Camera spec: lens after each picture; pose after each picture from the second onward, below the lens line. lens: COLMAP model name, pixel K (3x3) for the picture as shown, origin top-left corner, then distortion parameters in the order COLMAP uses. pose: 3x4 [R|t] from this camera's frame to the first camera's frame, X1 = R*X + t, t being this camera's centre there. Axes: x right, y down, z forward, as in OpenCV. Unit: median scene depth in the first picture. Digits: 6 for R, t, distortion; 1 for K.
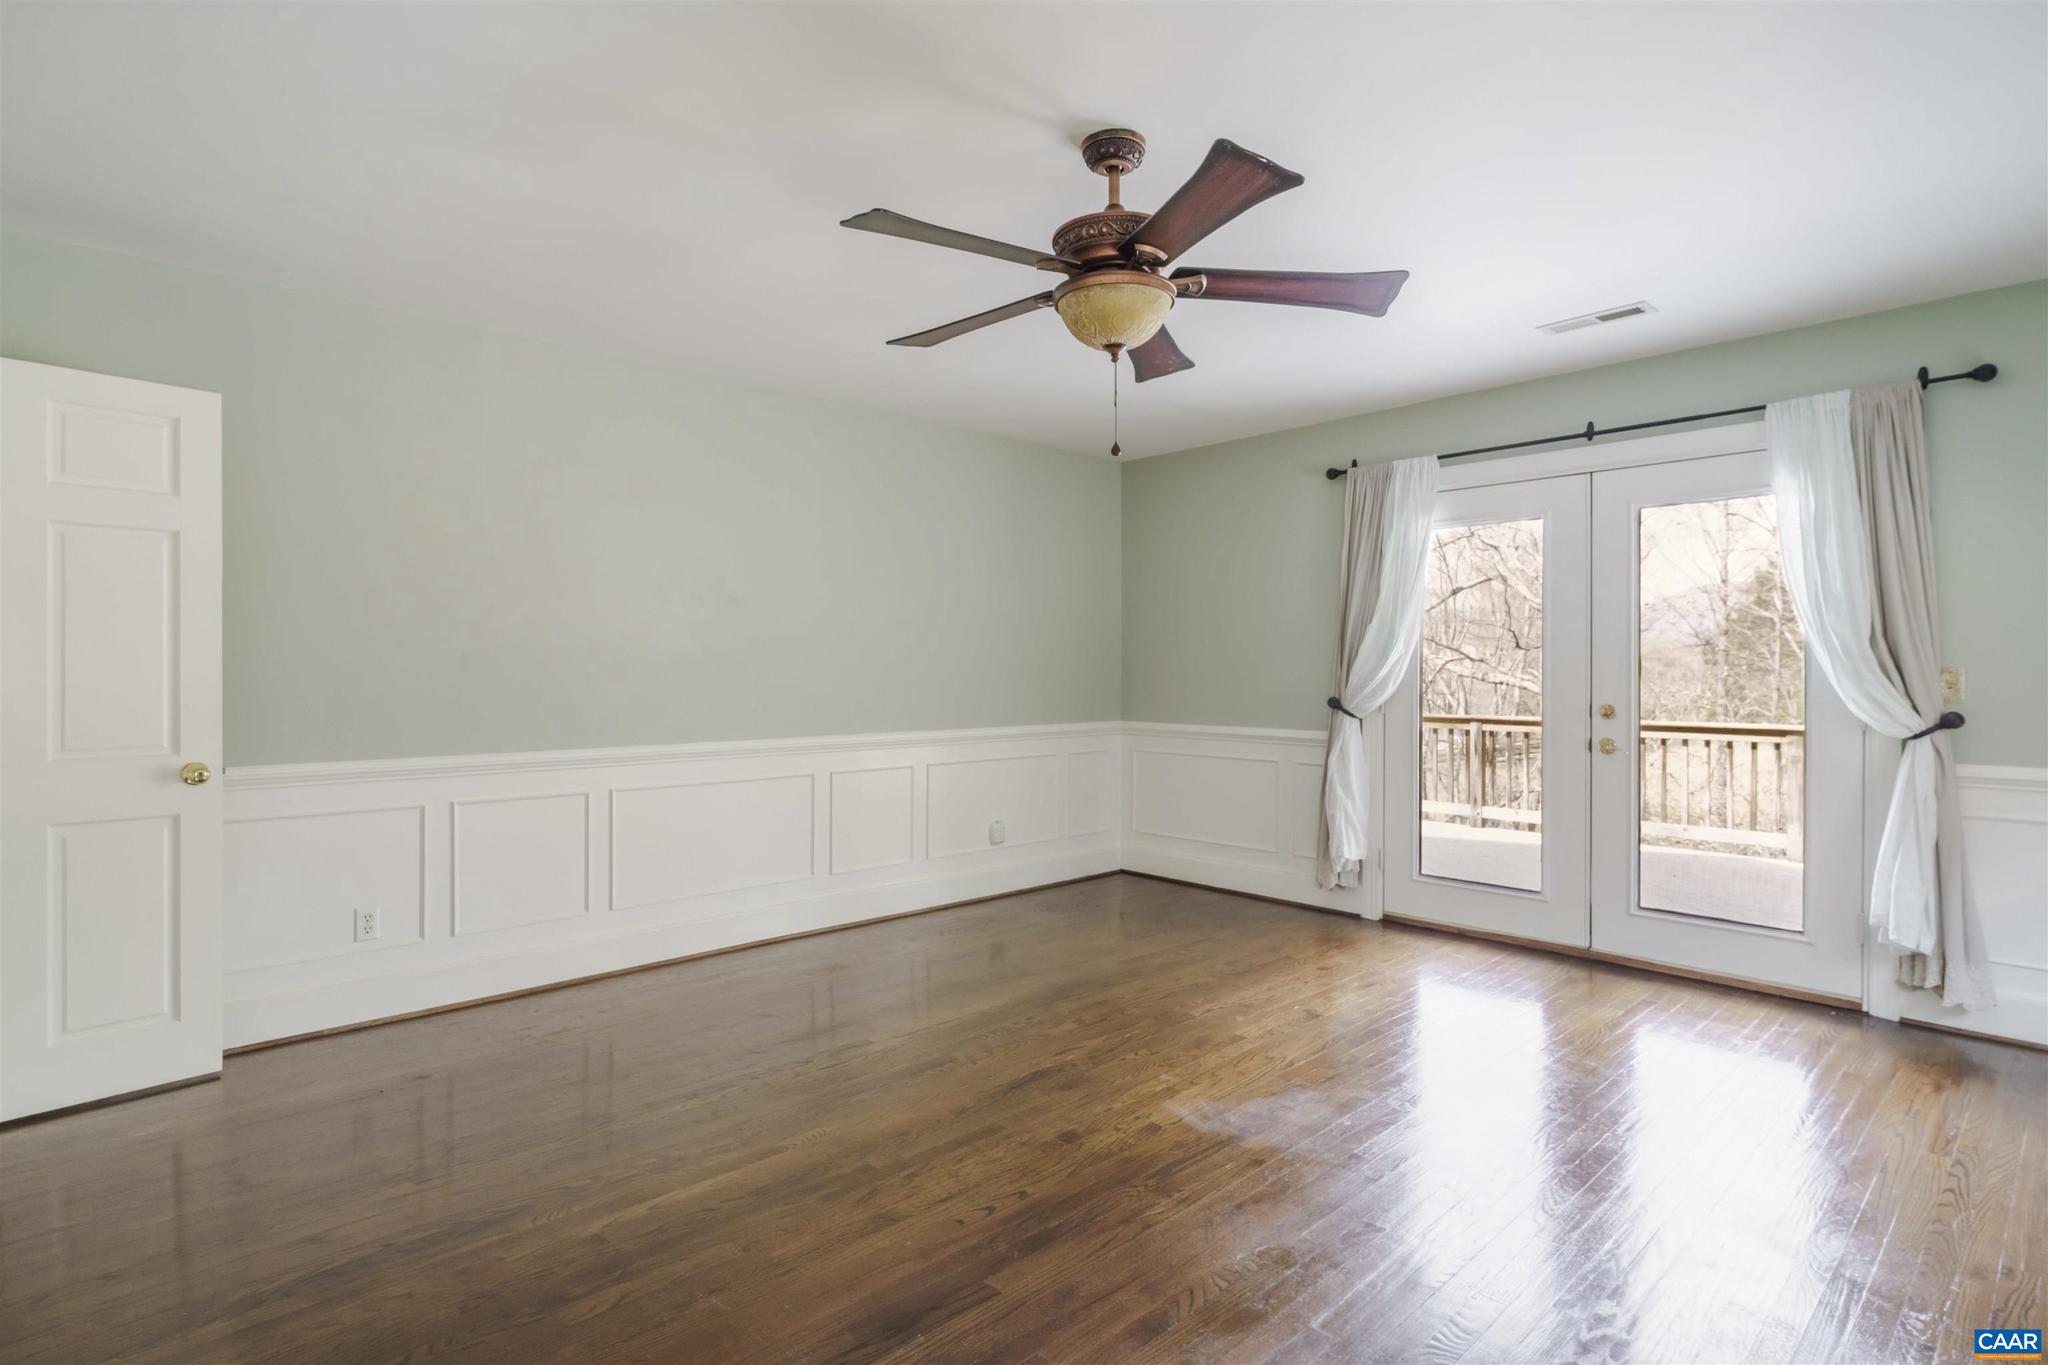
lens RADIAL K [[1037.5, 0, 1031.1], [0, 1037.5, 686.9], [0, 0, 1]] dist [0.006016, 0.000695]
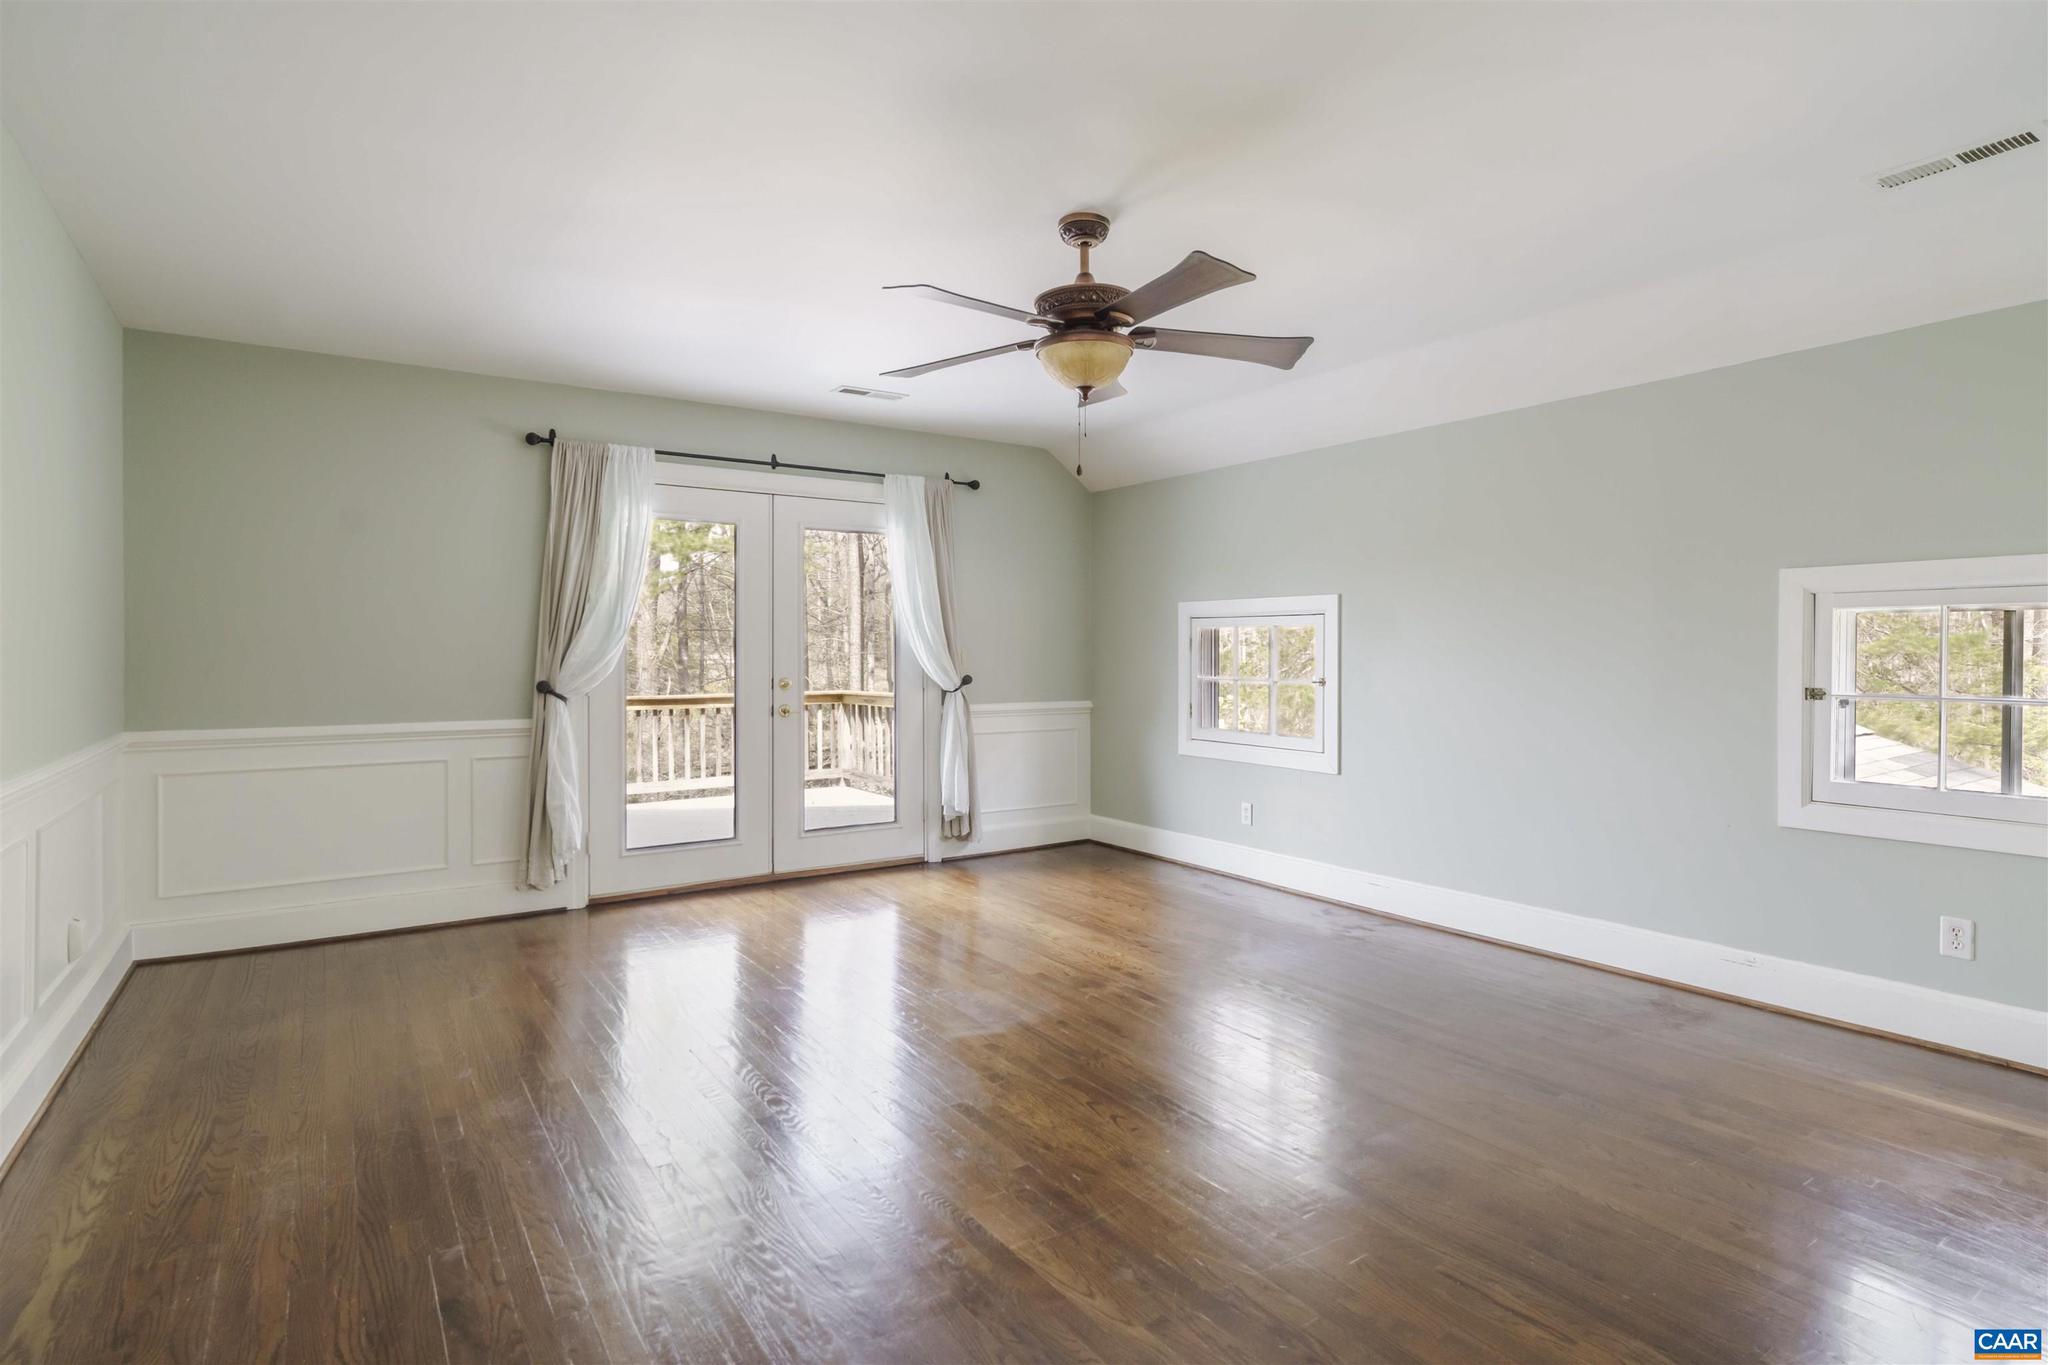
lens RADIAL K [[1037.5, 0, 1017.7], [0, 1037.5, 662.0], [0, 0, 1]] dist [0.006016, 0.000695]
pose [[0.160197, -0.008282, 0.987050, -0.662212], [0.021382, 0.999759, 0.004918, -0.002997], [-0.986853, 0.020317, 0.160336, 0.512284]]
